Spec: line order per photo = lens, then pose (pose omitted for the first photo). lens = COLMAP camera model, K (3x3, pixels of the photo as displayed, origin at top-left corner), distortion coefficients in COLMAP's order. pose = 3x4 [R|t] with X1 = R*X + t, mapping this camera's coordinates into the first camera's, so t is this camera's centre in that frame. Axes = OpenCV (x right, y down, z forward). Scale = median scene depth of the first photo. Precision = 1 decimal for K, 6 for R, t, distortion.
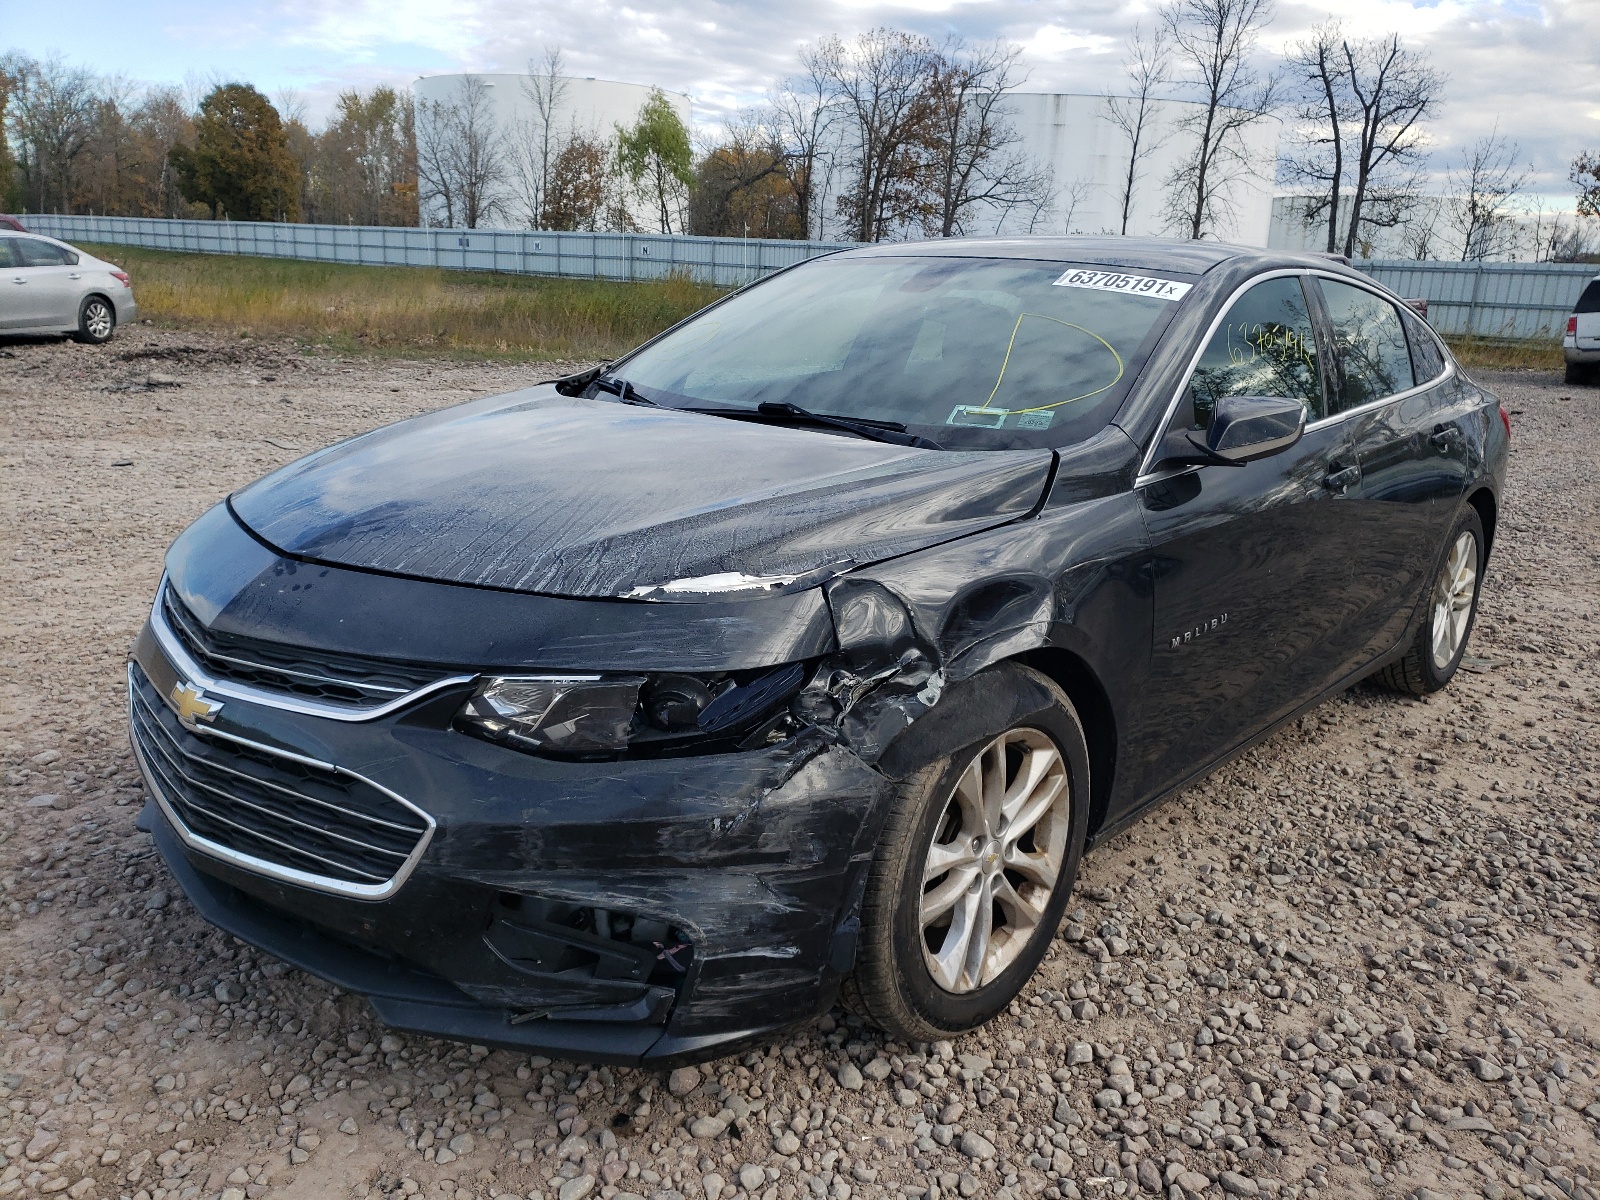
lens RADIAL K [[1308.6, 0, 800.3], [0, 1308.6, 592.3], [0, 0, 1]] dist [0.045365, -0.051108]
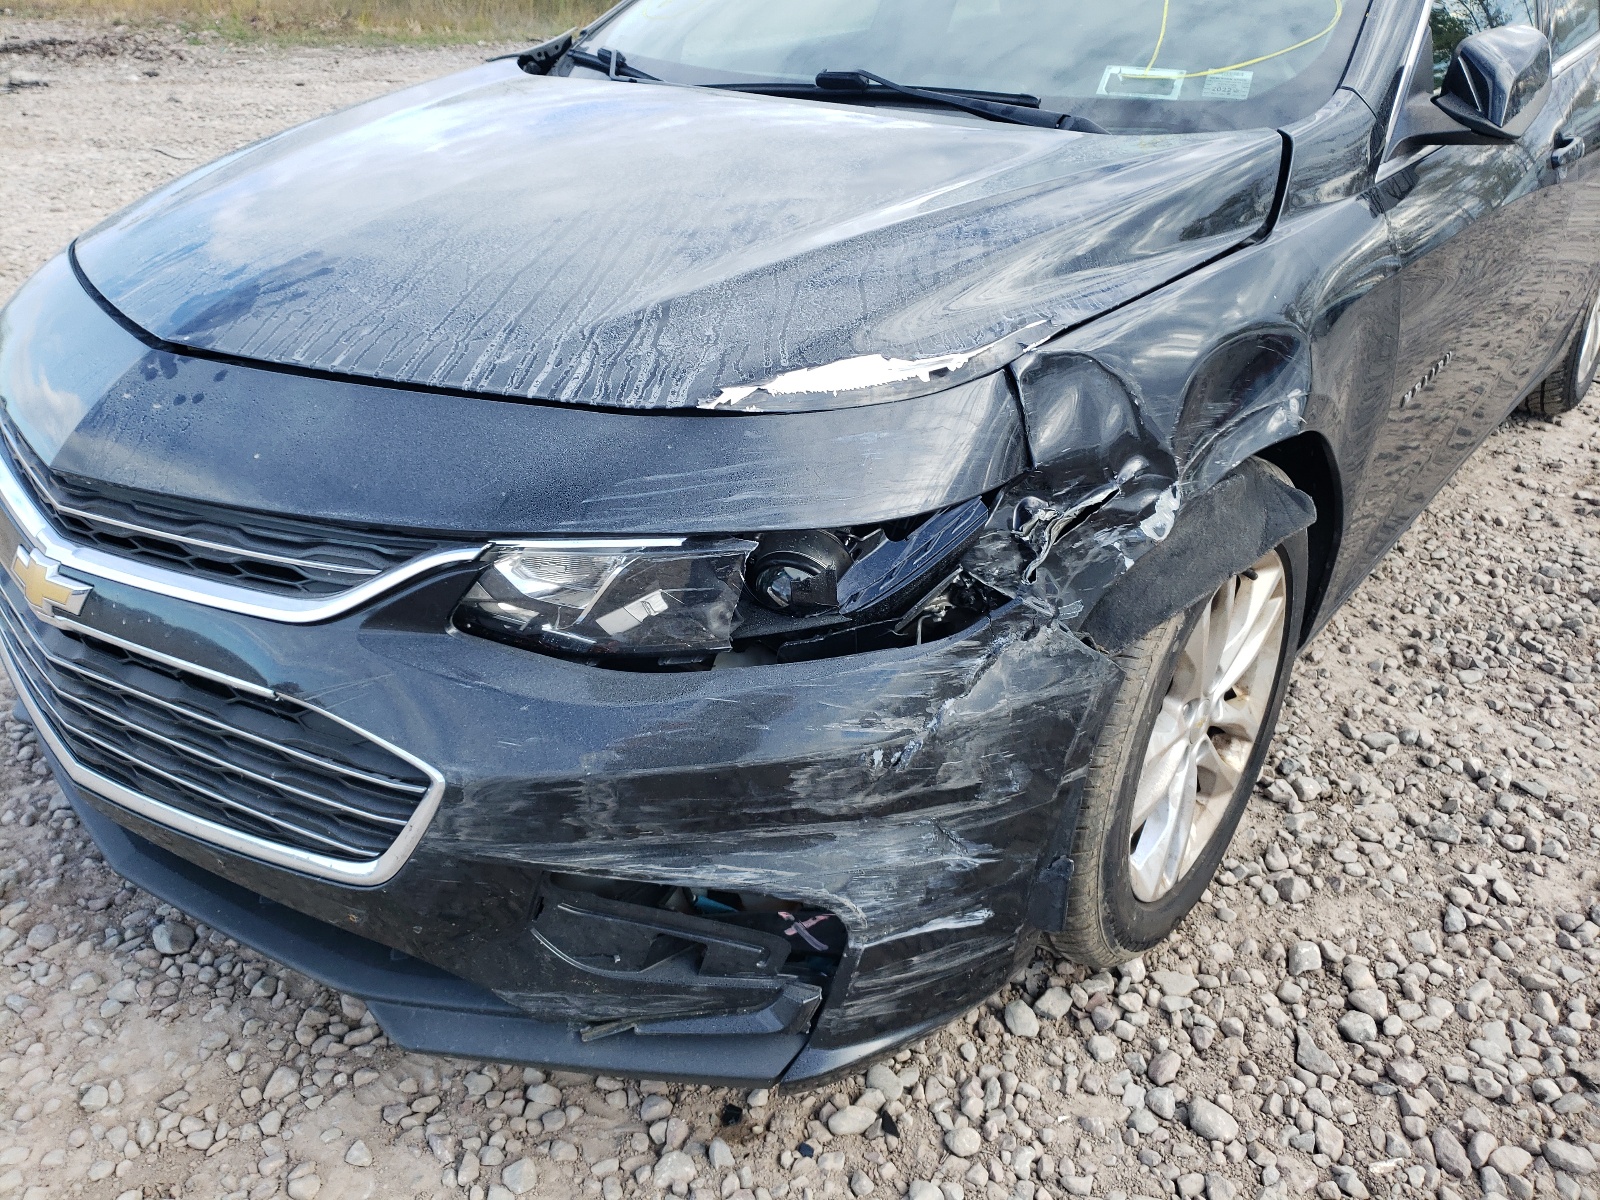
lens RADIAL K [[1308.6, 0, 800.3], [0, 1308.6, 592.3], [0, 0, 1]] dist [0.045365, -0.051108]
pose [[0.998502, -0.045491, 0.030388, -0.102924], [0.037569, 0.973964, 0.223570, -0.043507], [-0.039767, -0.222094, 0.974214, 0.335993]]
